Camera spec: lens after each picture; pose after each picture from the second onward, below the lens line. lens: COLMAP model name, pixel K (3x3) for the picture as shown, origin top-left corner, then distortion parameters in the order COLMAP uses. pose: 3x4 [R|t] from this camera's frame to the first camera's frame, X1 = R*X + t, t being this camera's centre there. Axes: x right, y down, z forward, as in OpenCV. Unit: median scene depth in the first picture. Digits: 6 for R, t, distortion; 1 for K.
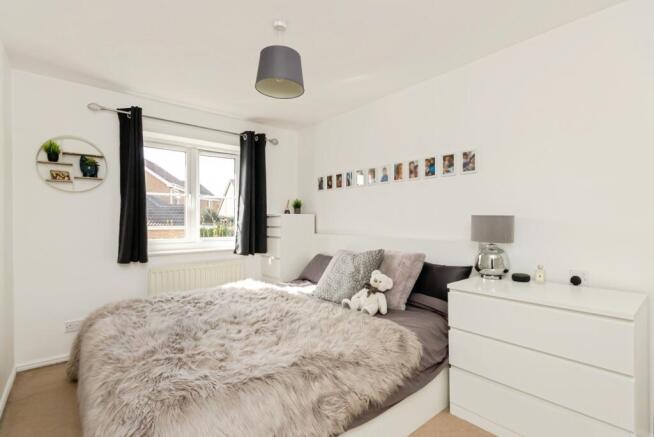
lens RADIAL K [[302.4, 0, 330.2], [0, 302.4, 214.5], [0, 0, 1]] dist [0.001820, 0.000073]
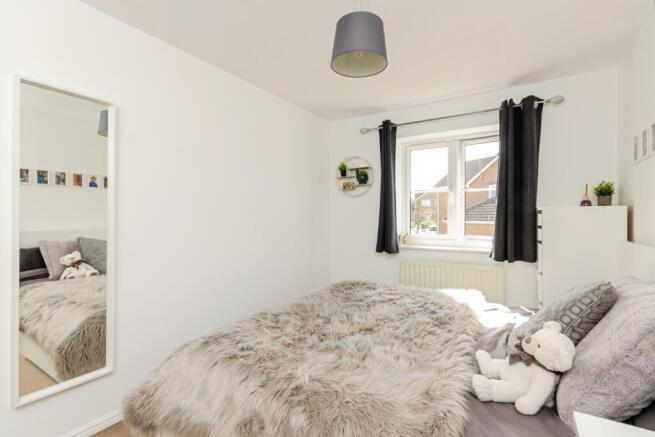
lens RADIAL K [[302.9, 0, 330.7], [0, 302.9, 214.5], [0, 0, 1]] dist [0.001820, 0.000073]
pose [[0.332390, -0.004520, -0.943131, 0.341329], [0.021863, 0.999757, 0.002915, 0.001560], [0.942889, -0.021589, 0.332407, 0.349306]]
